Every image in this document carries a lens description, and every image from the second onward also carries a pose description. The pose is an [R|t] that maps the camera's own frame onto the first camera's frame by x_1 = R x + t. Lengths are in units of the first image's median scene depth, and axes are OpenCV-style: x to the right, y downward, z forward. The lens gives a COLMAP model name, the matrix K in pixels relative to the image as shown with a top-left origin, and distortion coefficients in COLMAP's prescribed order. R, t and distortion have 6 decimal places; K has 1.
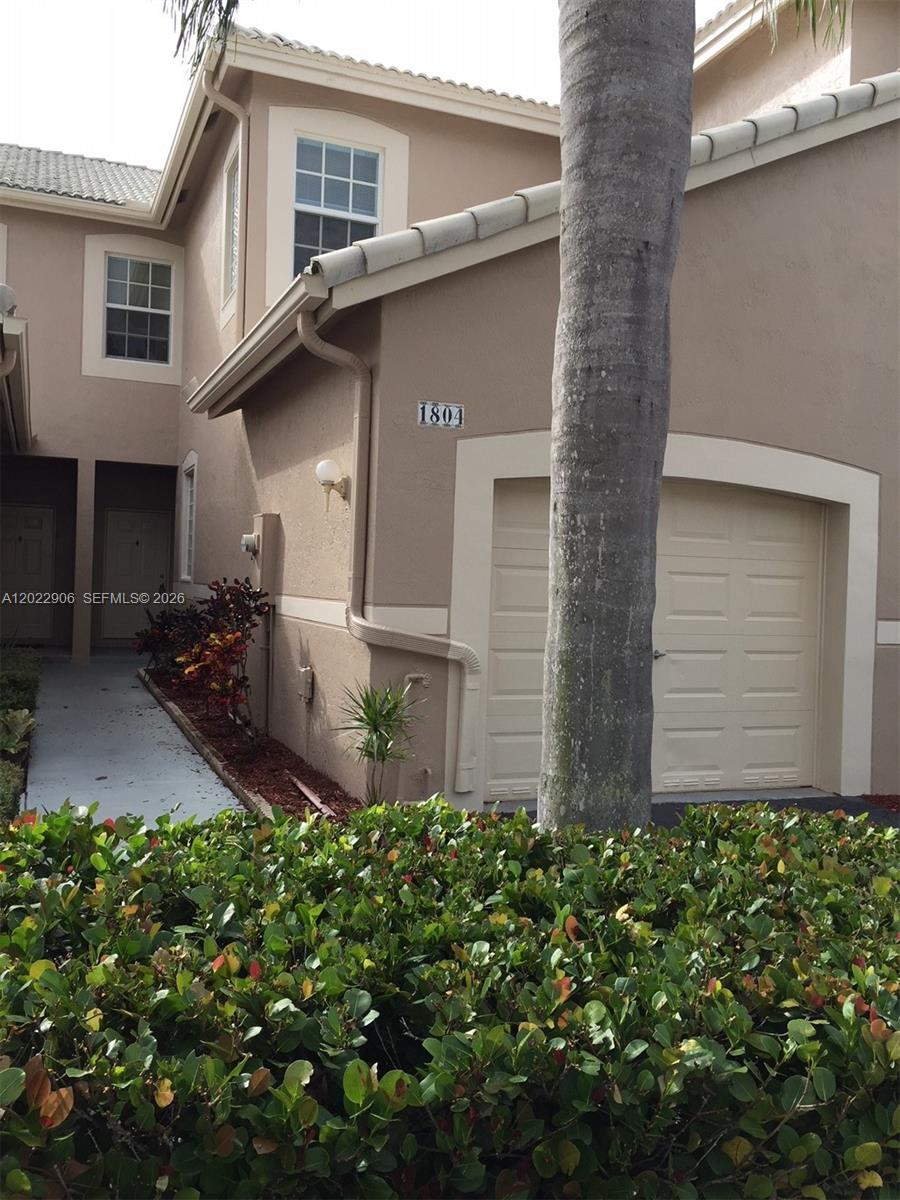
lens RADIAL K [[1038.8, 0, 450.0], [0, 1038.8, 600.0], [0, 0, 1]] dist [0.034386, -0.004575]
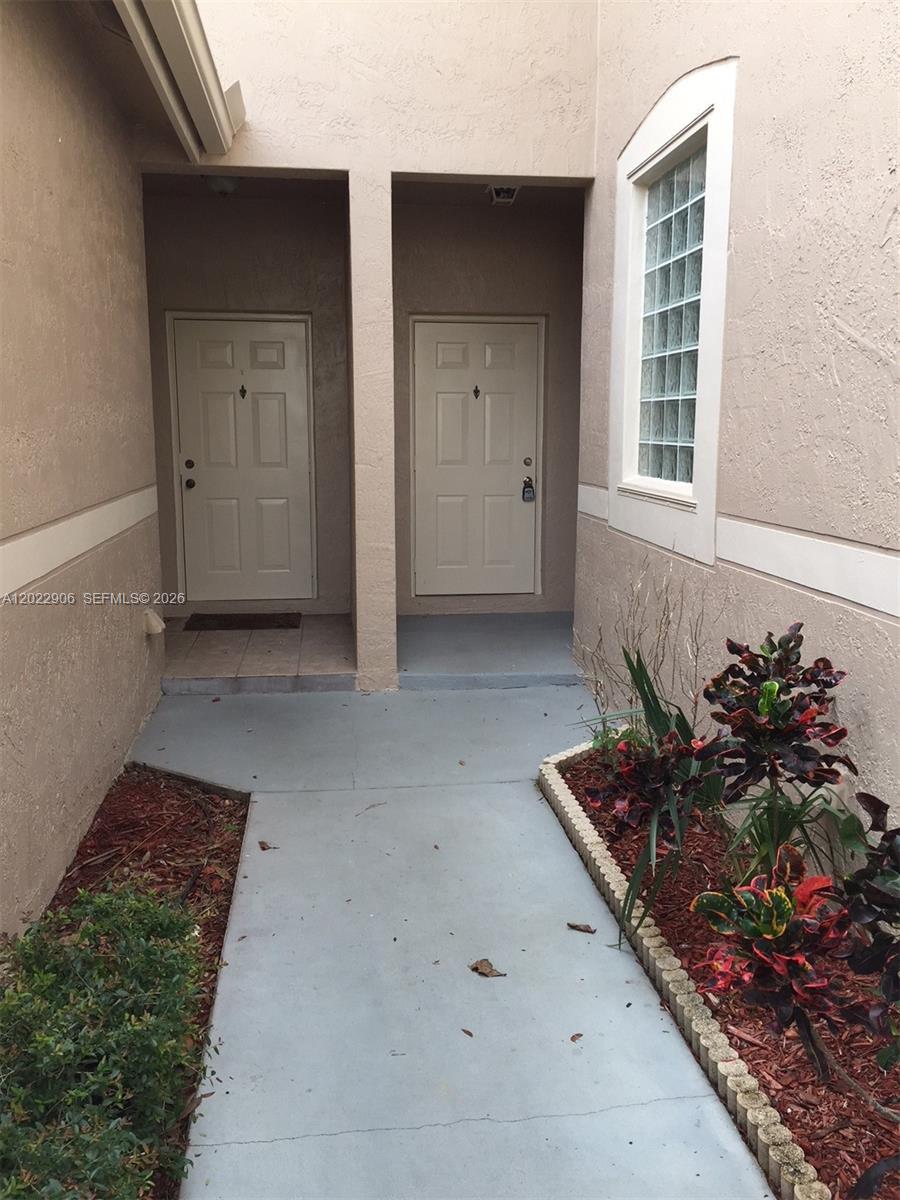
lens RADIAL K [[1038.8, 0, 450.0], [0, 1038.8, 600.0], [0, 0, 1]] dist [0.034386, -0.004575]
pose [[0.966801, 0.020389, -0.254717, -0.219831], [0.019242, 0.988172, 0.152136, -0.038546], [0.254806, -0.151986, 0.954973, 0.620010]]
